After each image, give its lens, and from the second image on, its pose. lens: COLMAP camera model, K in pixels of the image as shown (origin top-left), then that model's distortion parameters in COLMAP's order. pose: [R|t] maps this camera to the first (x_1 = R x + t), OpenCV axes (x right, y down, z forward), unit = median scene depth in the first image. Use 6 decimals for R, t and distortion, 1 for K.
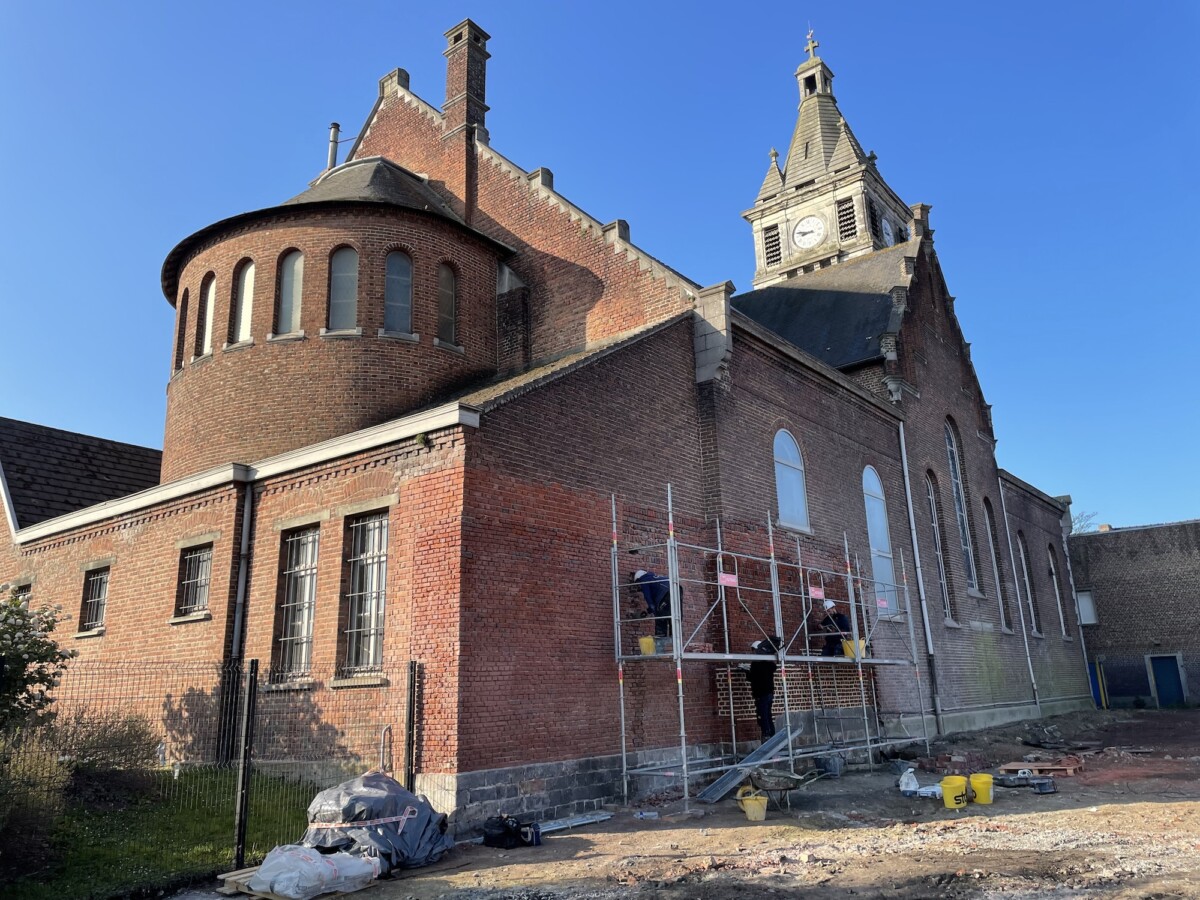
lens RADIAL K [[897.1, 0, 593.5], [0, 897.1, 433.1], [0, 0, 1]] dist [0.085802, -0.103208]
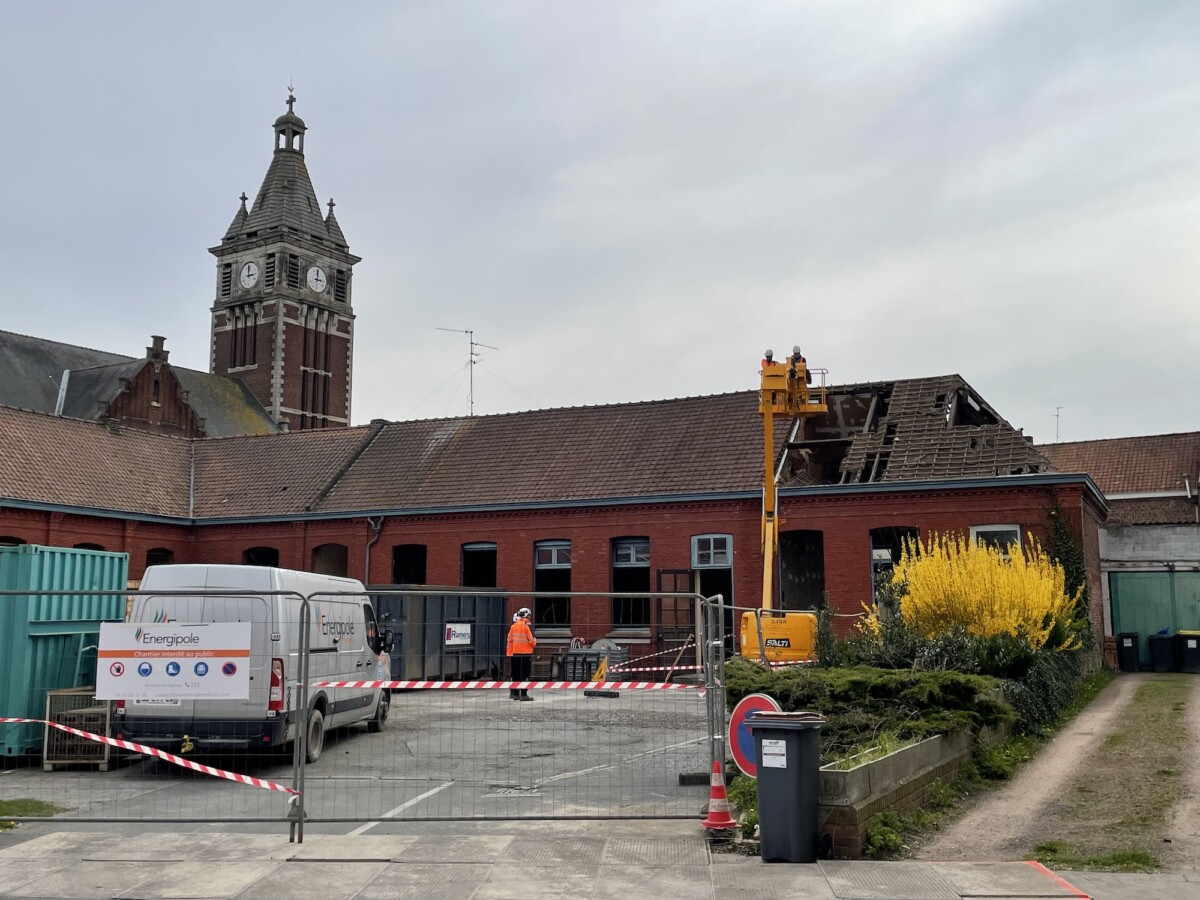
lens RADIAL K [[1227.8, 0, 610.9], [0, 1227.8, 442.9], [0, 0, 1]] dist [0.070990, 0.000000]
pose [[0.995270, 0.042443, 0.087385, 0.626468], [-0.053178, 0.990802, 0.124434, -0.243333], [-0.081300, -0.128493, 0.988372, -0.802338]]
